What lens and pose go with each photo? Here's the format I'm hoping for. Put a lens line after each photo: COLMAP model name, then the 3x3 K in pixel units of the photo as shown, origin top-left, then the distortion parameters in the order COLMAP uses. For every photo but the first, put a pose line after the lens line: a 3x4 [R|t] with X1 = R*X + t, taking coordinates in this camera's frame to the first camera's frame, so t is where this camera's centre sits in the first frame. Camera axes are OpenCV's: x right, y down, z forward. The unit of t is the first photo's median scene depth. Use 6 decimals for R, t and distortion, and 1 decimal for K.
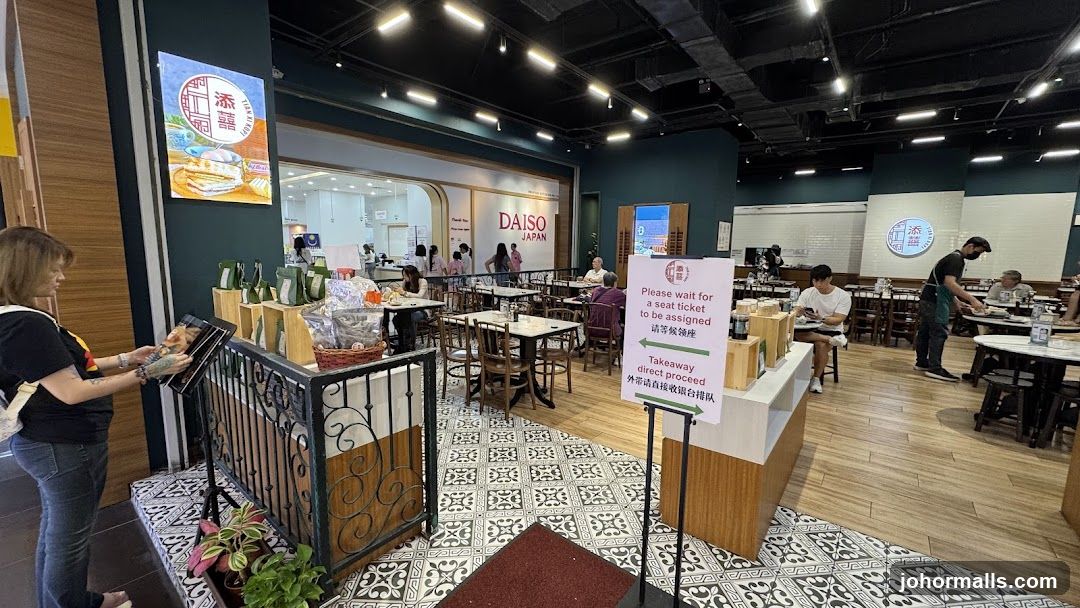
lens RADIAL K [[433.6, 0, 533.9], [0, 433.6, 305.4], [0, 0, 1]] dist [0.003834, 0.000452]
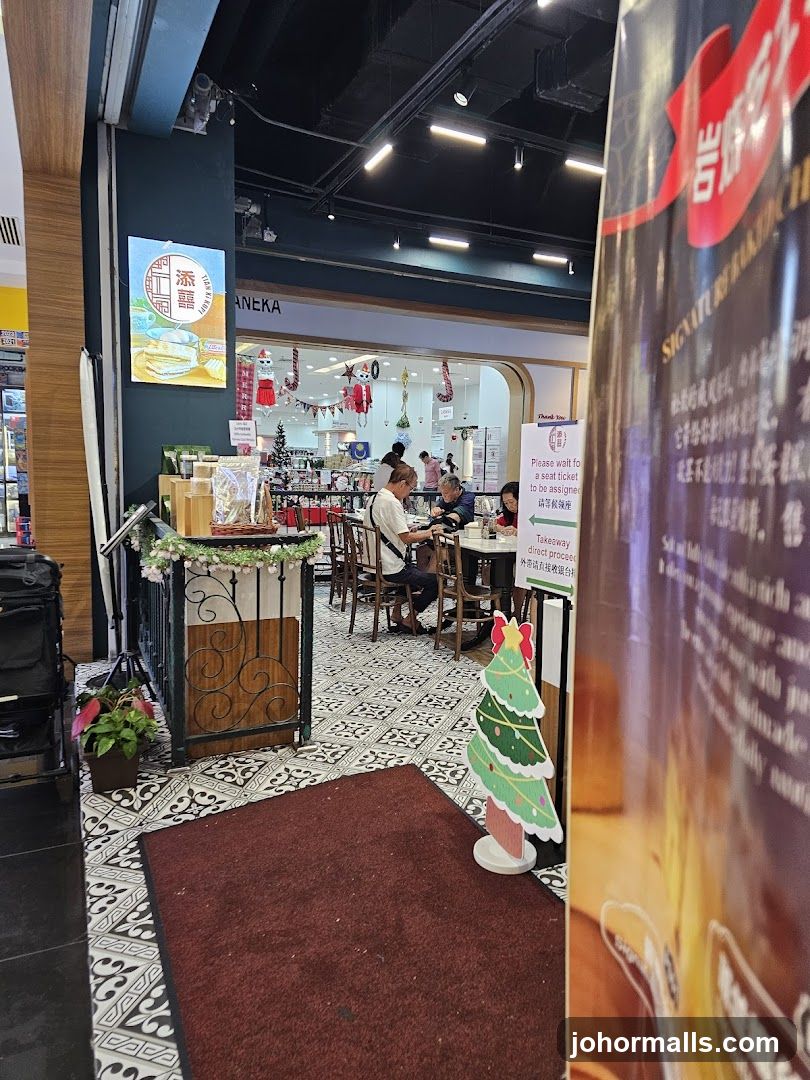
lens RADIAL K [[727.8, 0, 410.2], [0, 727.8, 535.9], [0, 0, 1]] dist [0.047393, -0.003521]
pose [[0.904228, 0.052142, -0.423855, 0.438616], [-0.071378, 0.997009, -0.029624, 0.100150], [0.421043, 0.057041, 0.905246, -0.209669]]
